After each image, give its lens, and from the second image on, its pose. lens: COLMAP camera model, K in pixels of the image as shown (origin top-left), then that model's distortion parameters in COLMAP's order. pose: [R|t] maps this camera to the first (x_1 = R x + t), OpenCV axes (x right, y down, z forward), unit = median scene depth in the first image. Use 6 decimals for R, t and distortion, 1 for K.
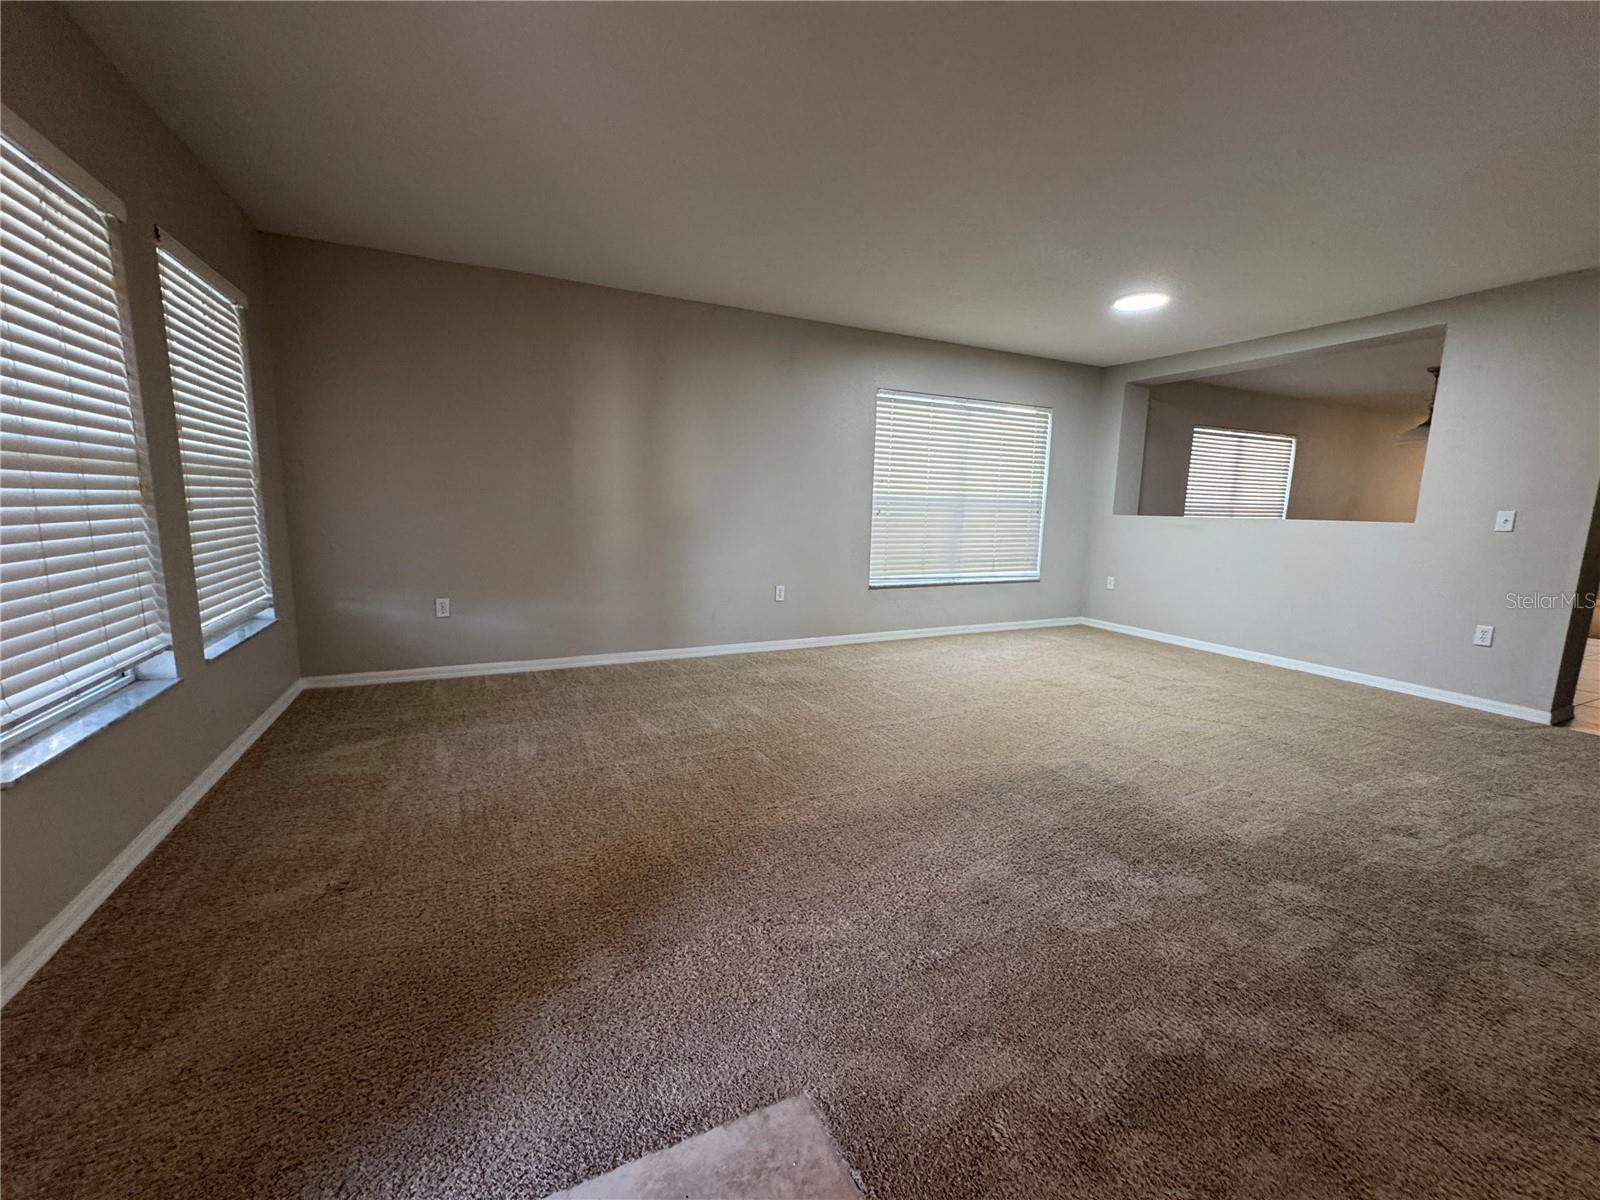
lens RADIAL K [[642.2, 0, 792.5], [0, 642.2, 606.0], [0, 0, 1]] dist [-0.001748, 0.000386]
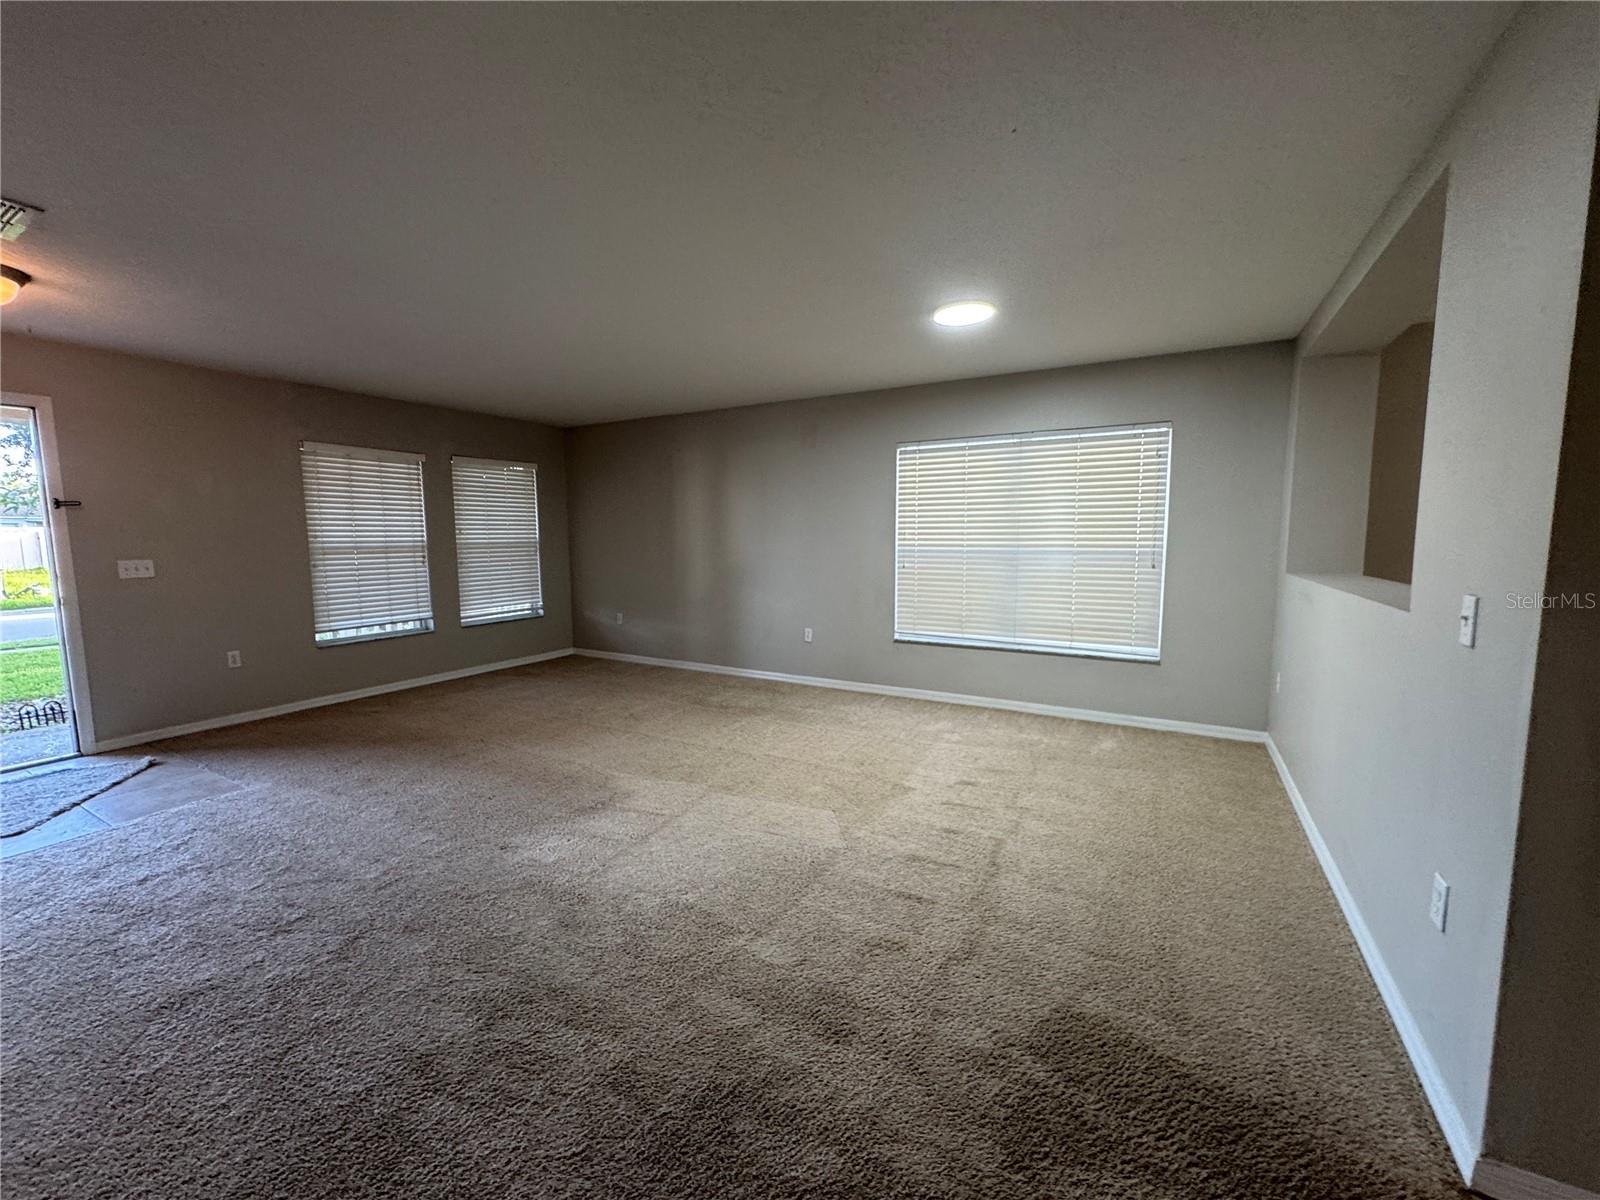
lens RADIAL K [[642.2, 0, 809.6], [0, 642.2, 603.6], [0, 0, 1]] dist [-0.001748, 0.000386]
pose [[0.561085, 0.056747, -0.825811, 1.163087], [-0.117978, 0.992945, -0.011926, -0.078930], [0.819308, 0.104119, 0.563821, 0.440478]]
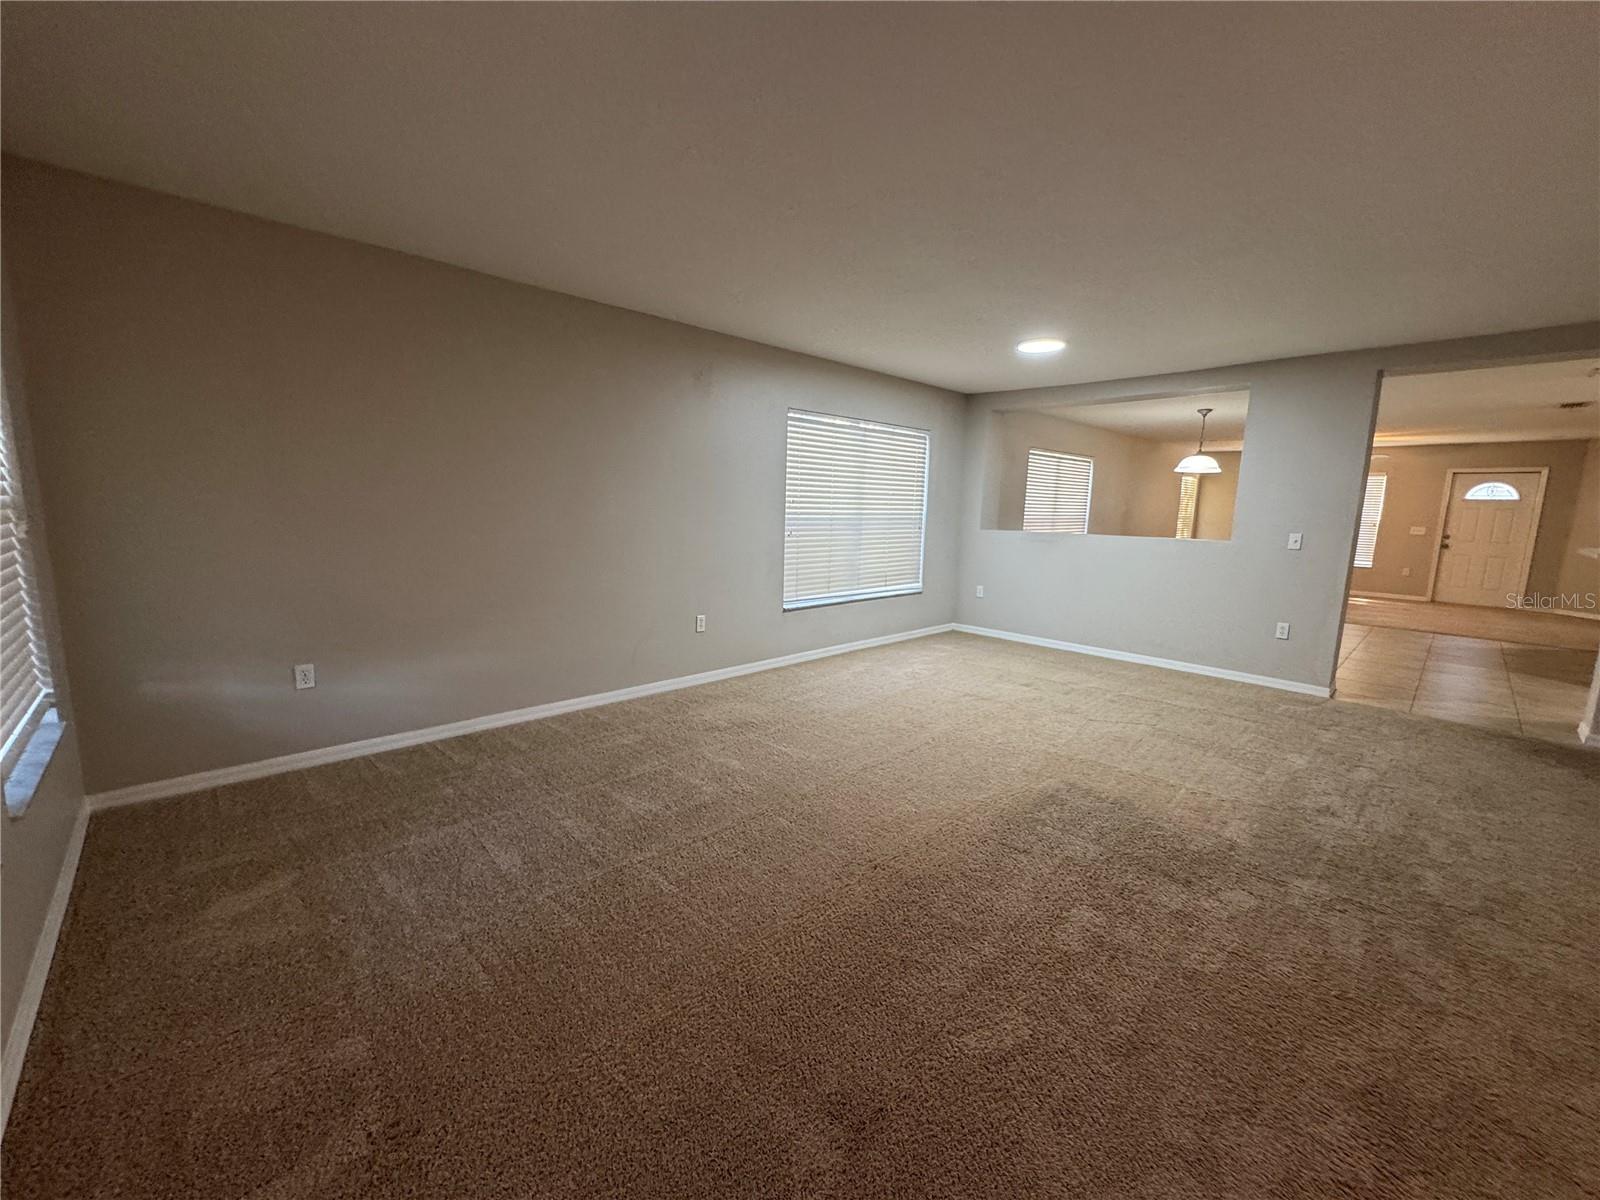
lens RADIAL K [[642.2, 0, 799.6], [0, 642.2, 605.2], [0, 0, 1]] dist [-0.001748, 0.000386]
pose [[0.949449, -0.049772, 0.309949, -0.216262], [0.048346, 0.998755, 0.012286, -0.063945], [-0.310175, 0.003320, 0.950674, 0.082177]]
